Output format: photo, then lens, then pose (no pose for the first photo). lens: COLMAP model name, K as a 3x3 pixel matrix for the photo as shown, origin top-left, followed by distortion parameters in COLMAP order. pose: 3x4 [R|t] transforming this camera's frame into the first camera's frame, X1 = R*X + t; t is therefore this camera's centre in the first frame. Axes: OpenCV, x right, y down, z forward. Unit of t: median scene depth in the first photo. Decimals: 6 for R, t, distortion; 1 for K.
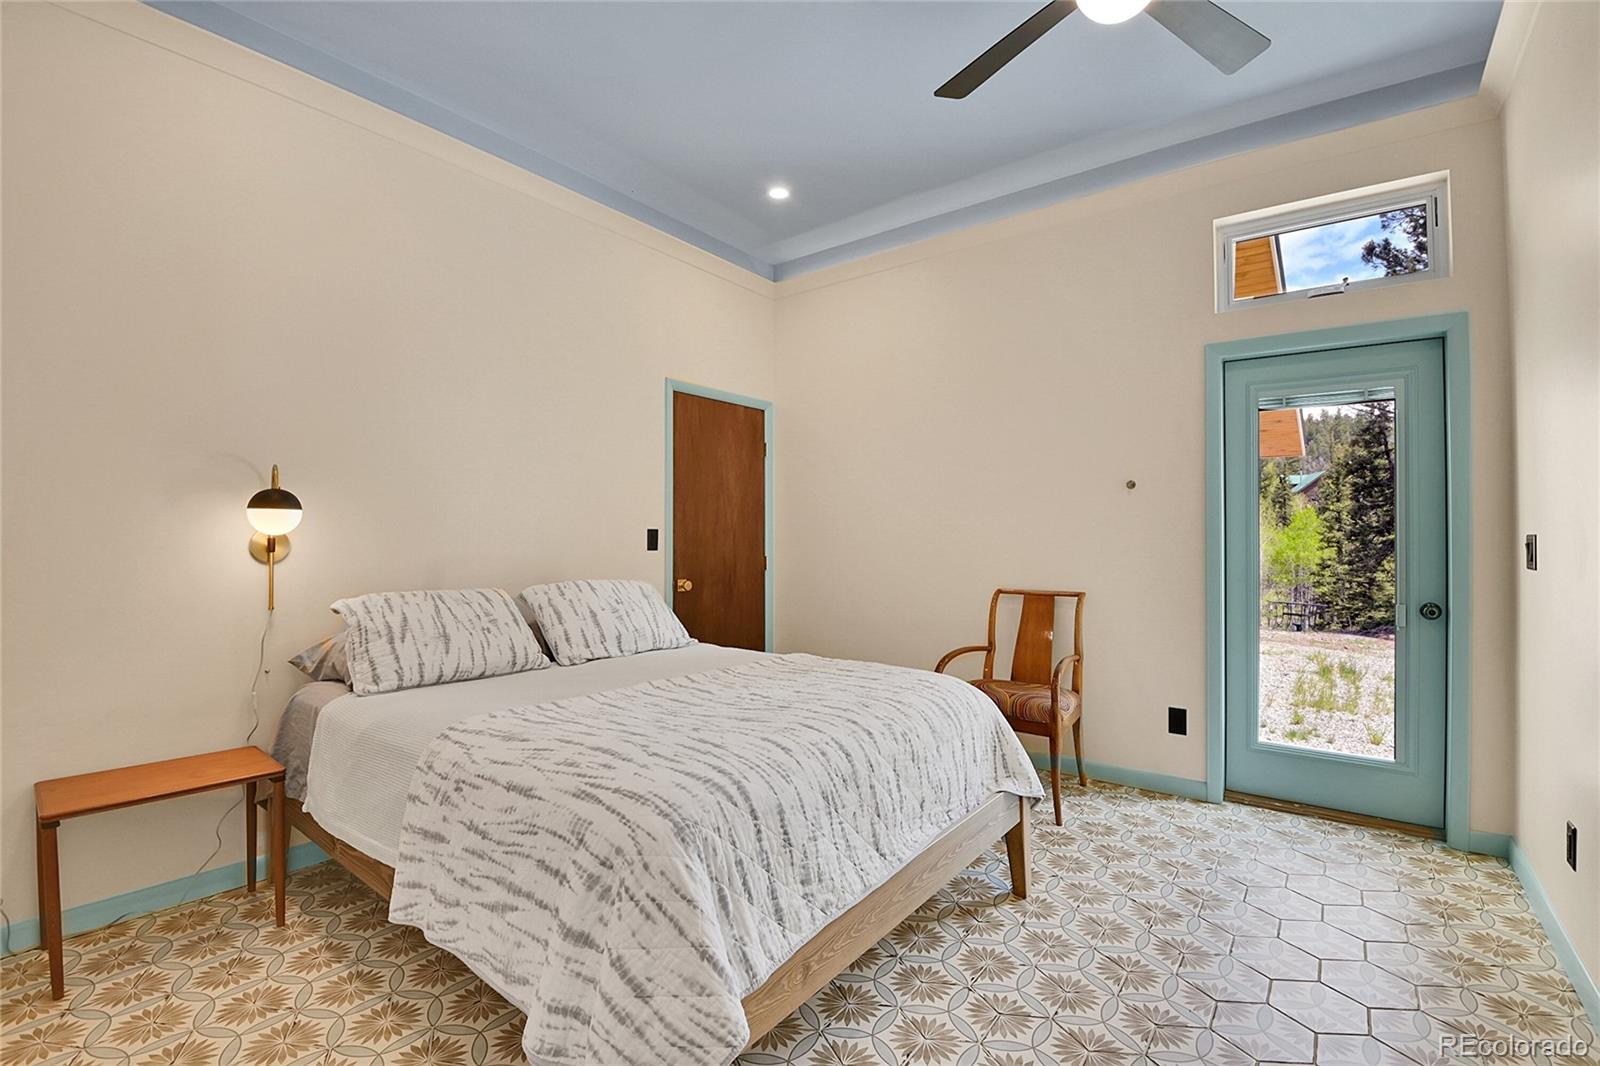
lens RADIAL K [[709.2, 0, 800.9], [0, 709.2, 533.9], [0, 0, 1]] dist [-0.018105, -0.005533]
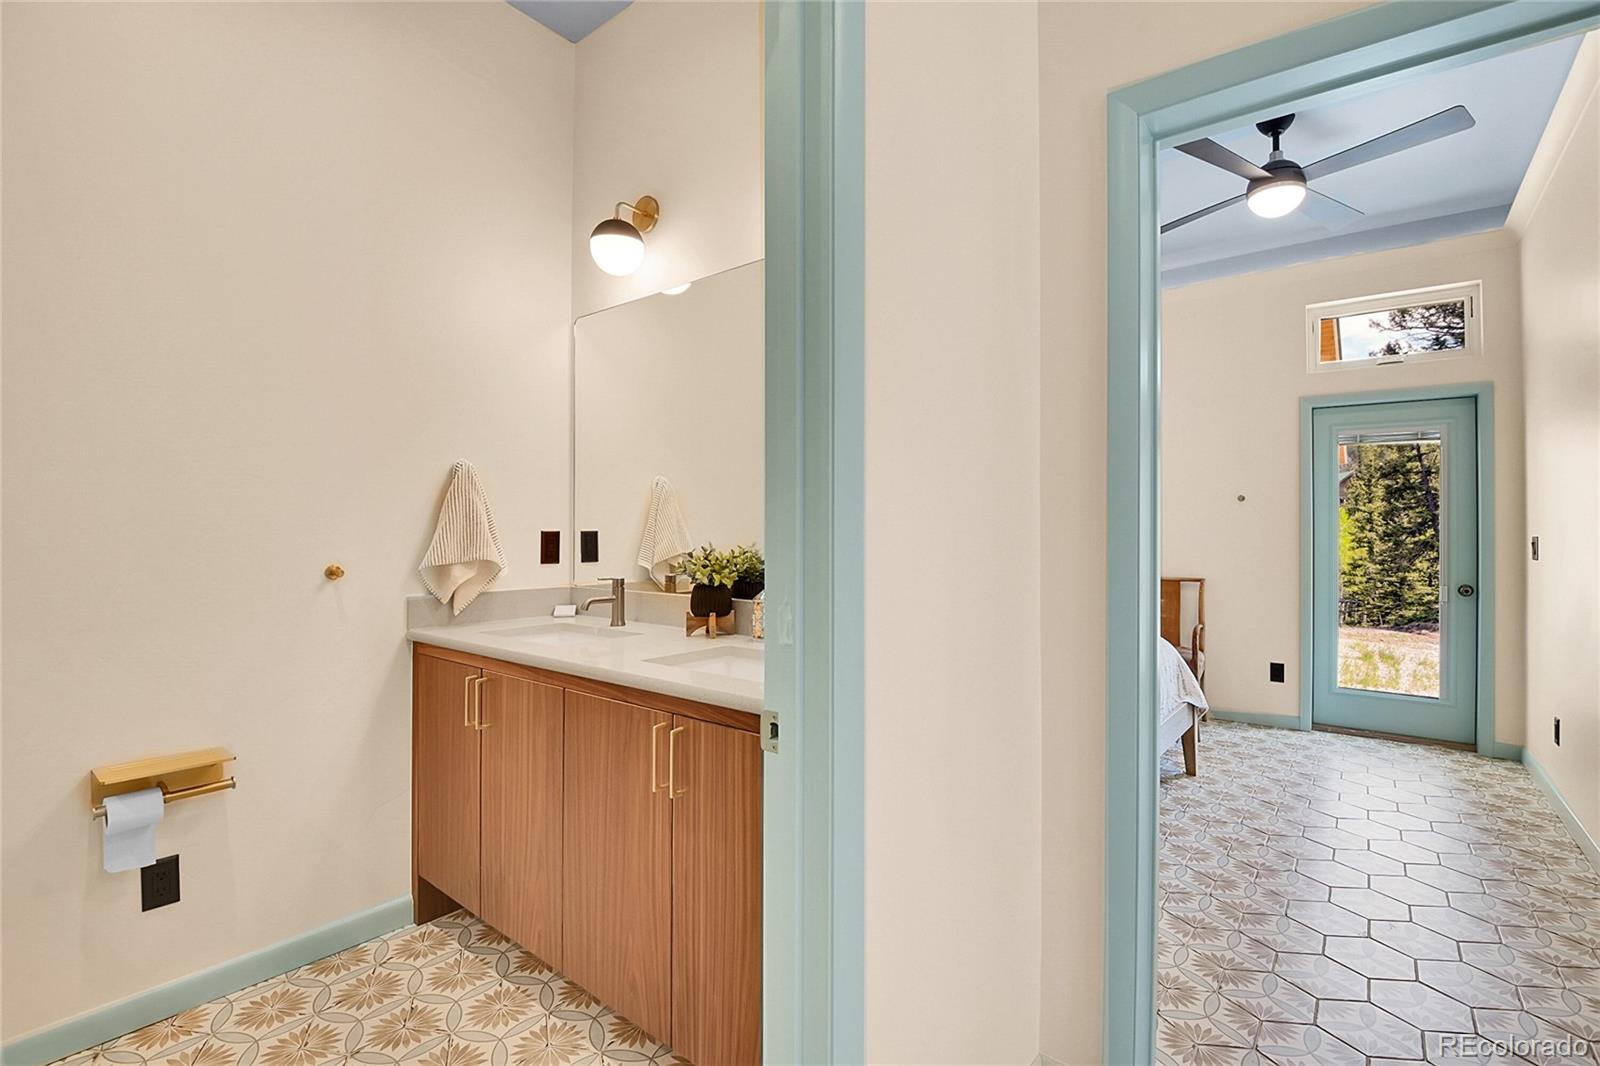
lens RADIAL K [[709.2, 0, 802.7], [0, 709.2, 533.0], [0, 0, 1]] dist [-0.018105, -0.005533]
pose [[0.999733, 0.003703, -0.022794, -0.325587], [-0.003678, 0.999993, 0.001148, -0.002069], [0.022798, -0.001064, 0.999740, -0.349821]]
